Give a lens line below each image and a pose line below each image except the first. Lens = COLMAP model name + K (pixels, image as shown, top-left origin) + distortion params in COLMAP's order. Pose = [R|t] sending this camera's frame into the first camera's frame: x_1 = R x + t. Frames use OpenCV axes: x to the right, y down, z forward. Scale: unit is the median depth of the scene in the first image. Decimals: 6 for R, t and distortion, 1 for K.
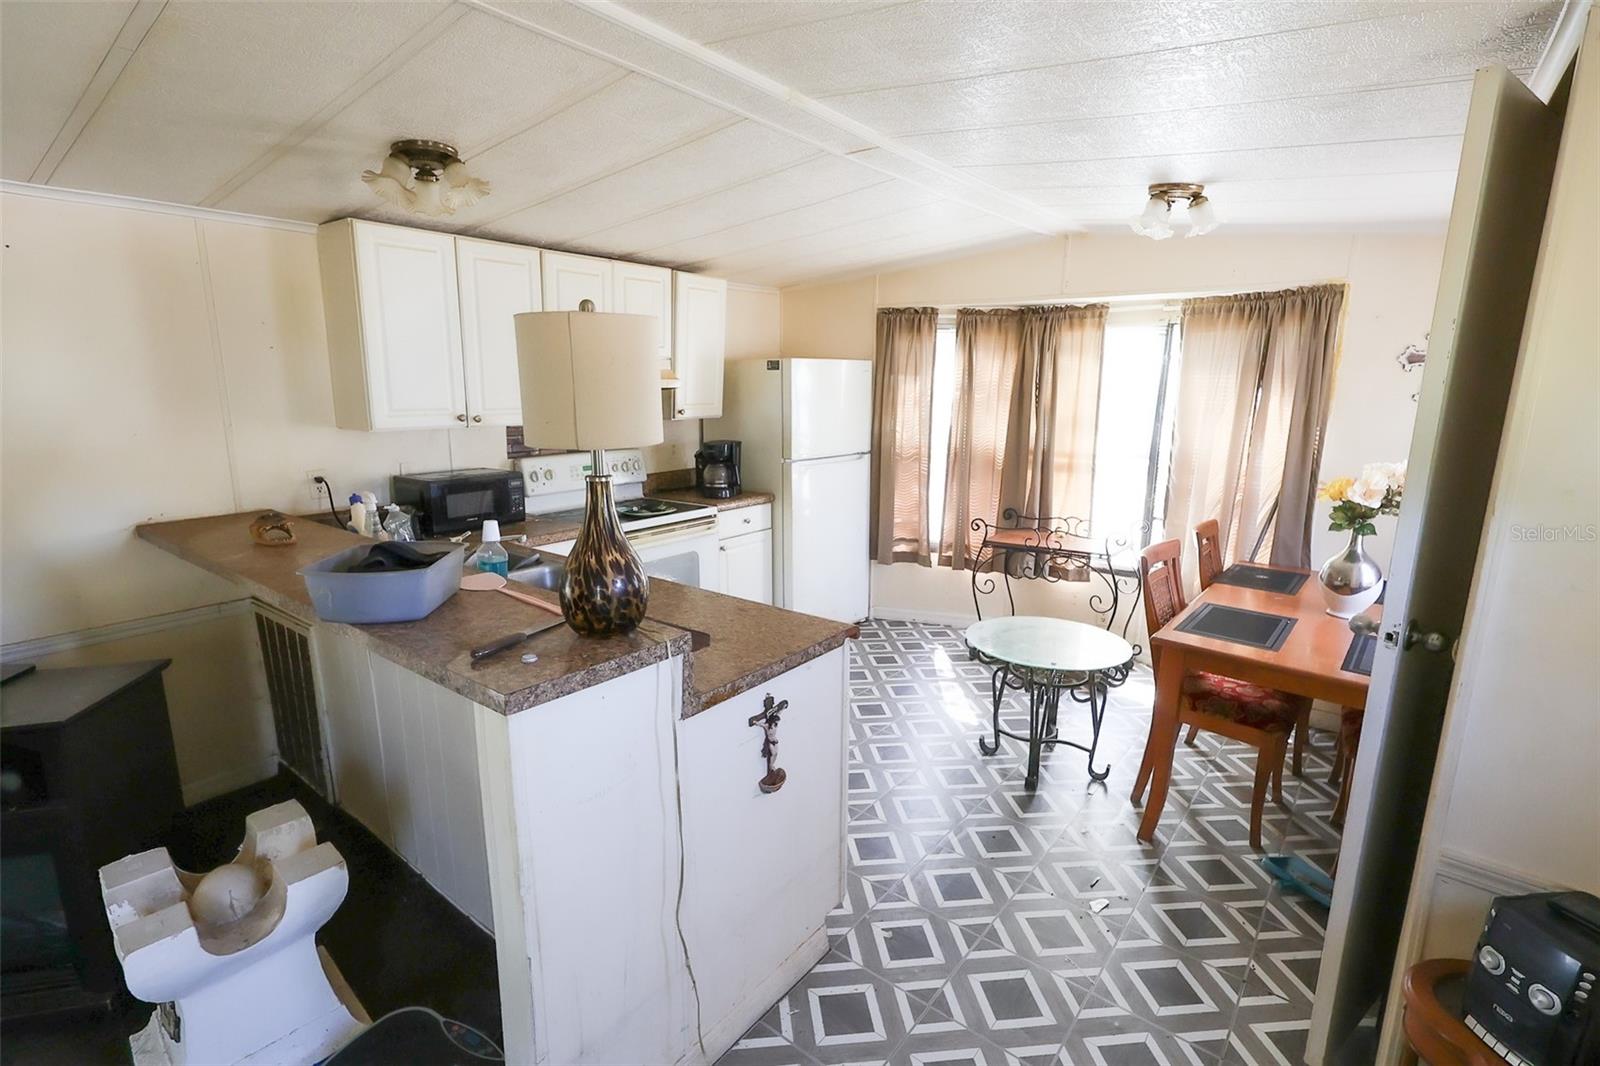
lens RADIAL K [[749.5, 0, 802.1], [0, 749.5, 533.5], [0, 0, 1]] dist [-0.002601, -0.000856]
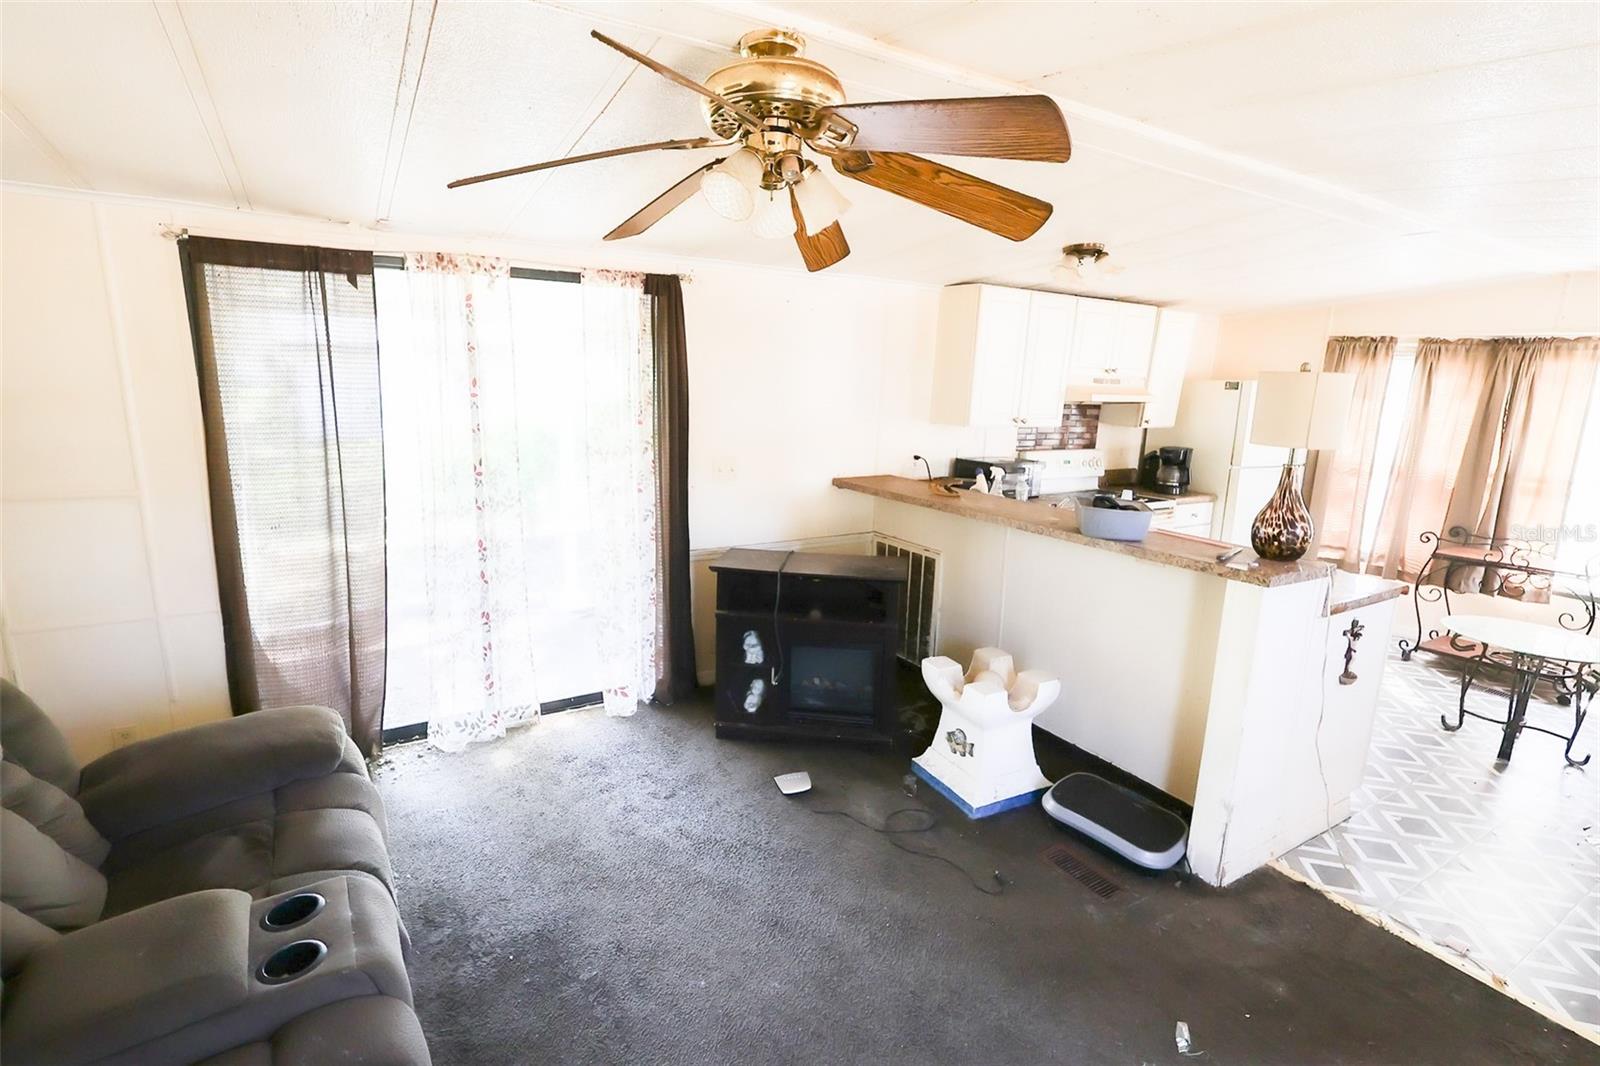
lens RADIAL K [[749.5, 0, 799.7], [0, 749.5, 529.1], [0, 0, 1]] dist [-0.002601, -0.000856]
pose [[0.933506, 0.095491, -0.345612, -0.242634], [-0.098067, 0.995129, 0.010068, 0.054473], [0.344890, 0.024495, 0.938323, -0.332647]]
